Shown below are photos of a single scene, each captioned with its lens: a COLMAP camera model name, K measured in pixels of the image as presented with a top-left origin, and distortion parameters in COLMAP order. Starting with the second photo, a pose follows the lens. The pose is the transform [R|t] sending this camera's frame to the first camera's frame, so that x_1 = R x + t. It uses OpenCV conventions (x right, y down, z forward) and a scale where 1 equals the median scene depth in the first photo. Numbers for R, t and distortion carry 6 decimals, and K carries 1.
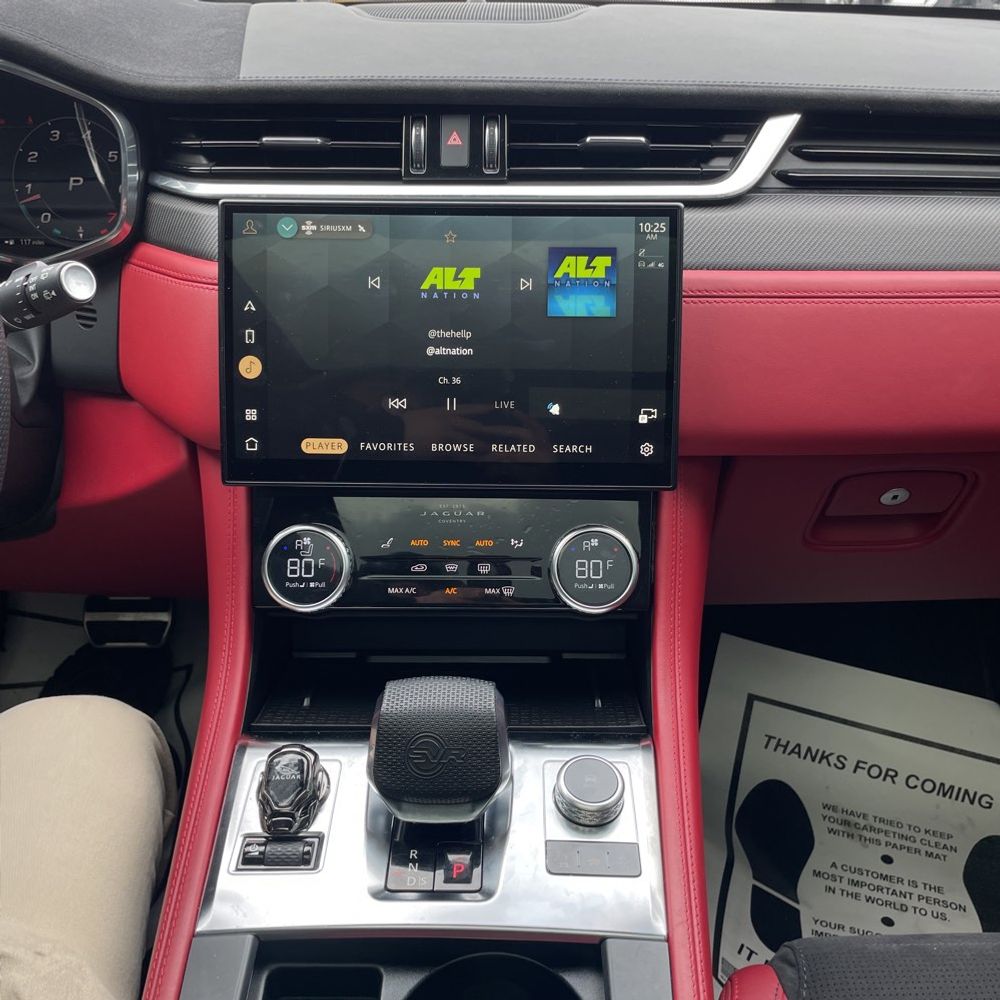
lens RADIAL K [[1005.7, 0, 502.1], [0, 1005.7, 489.7], [0, 0, 1]] dist [0.096940, -0.135088]
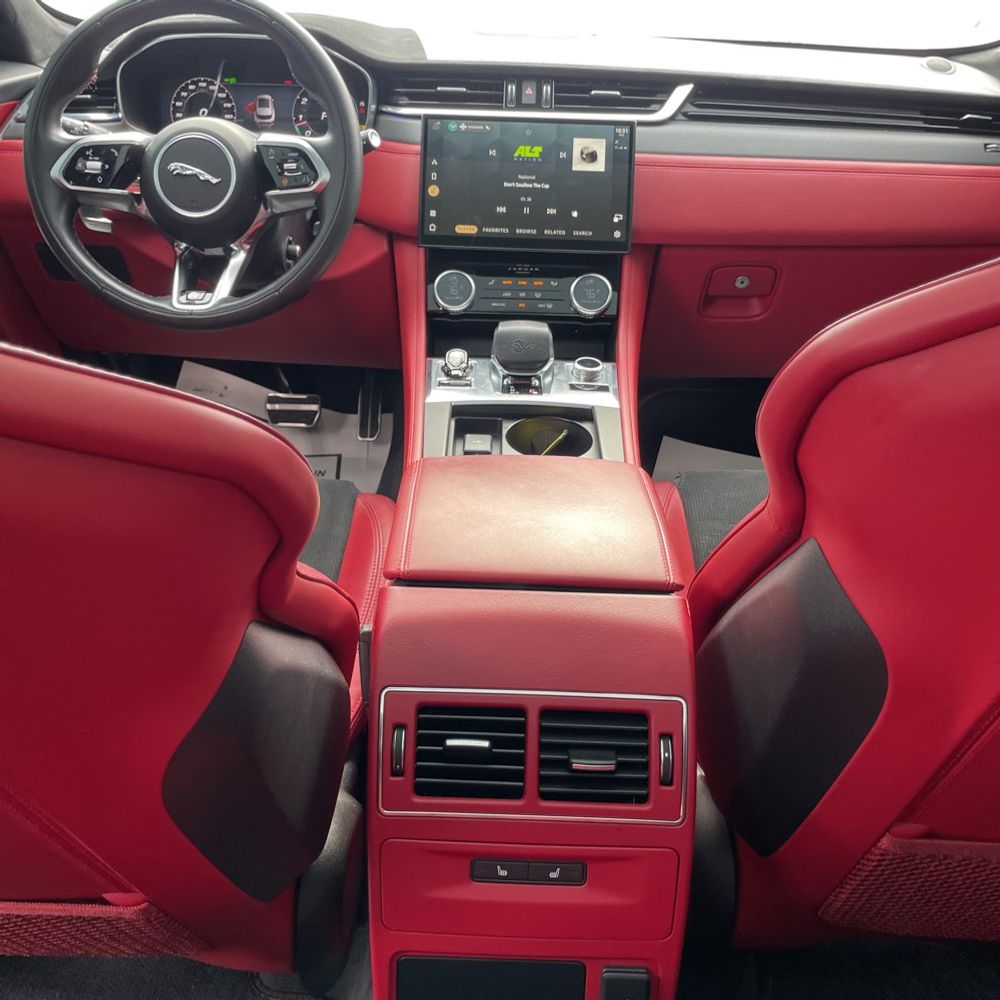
lens RADIAL K [[1011.9, 0, 497.0], [0, 1011.9, 486.0], [0, 0, 1]] dist [0.099997, -0.183592]
pose [[0.999590, 0.024899, 0.014147, -0.123192], [-0.024246, 0.998712, -0.044581, 0.570793], [-0.015239, 0.044220, 0.998906, -1.083299]]
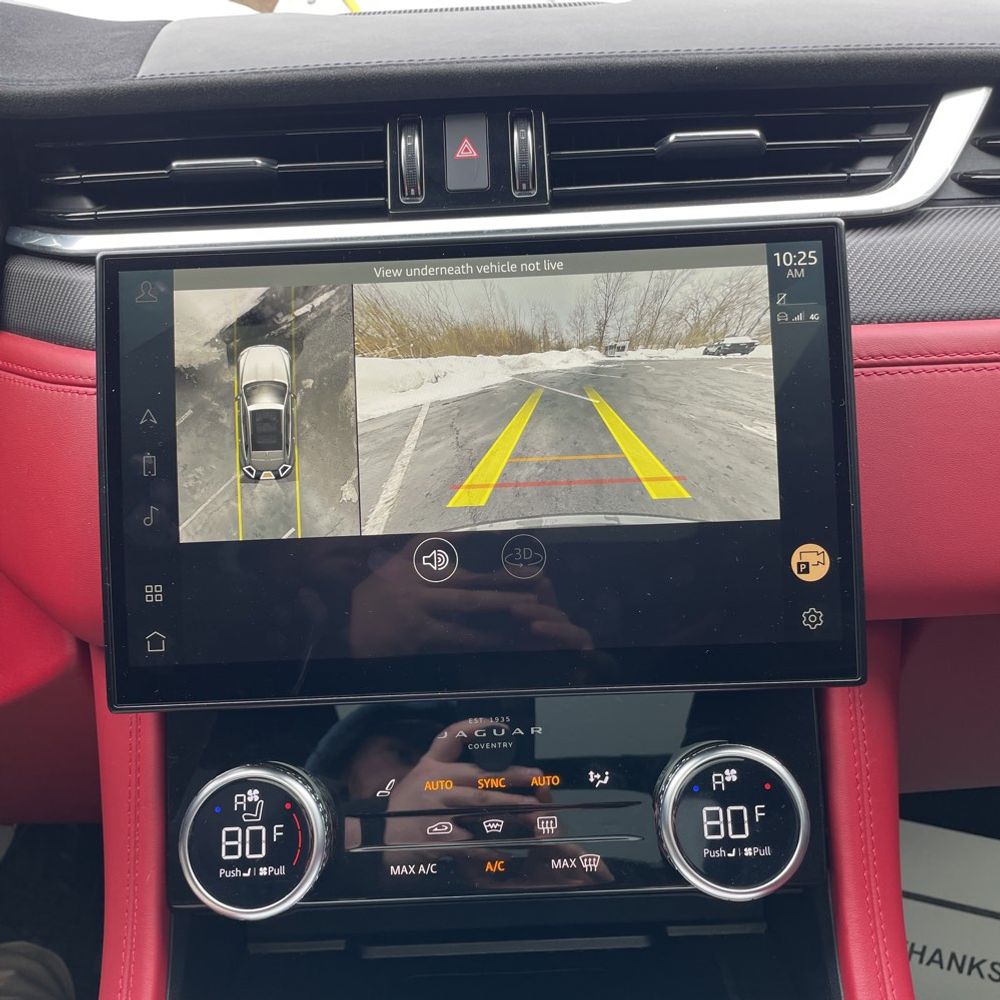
lens RADIAL K [[1000.4, 0, 496.3], [0, 1000.4, 486.1], [0, 0, 1]] dist [0.096616, -0.148950]
pose [[0.998739, -0.050200, -0.000569, -0.038192], [0.049901, 0.993908, -0.098269, -0.065625], [0.005499, 0.098117, 0.995160, 0.377210]]
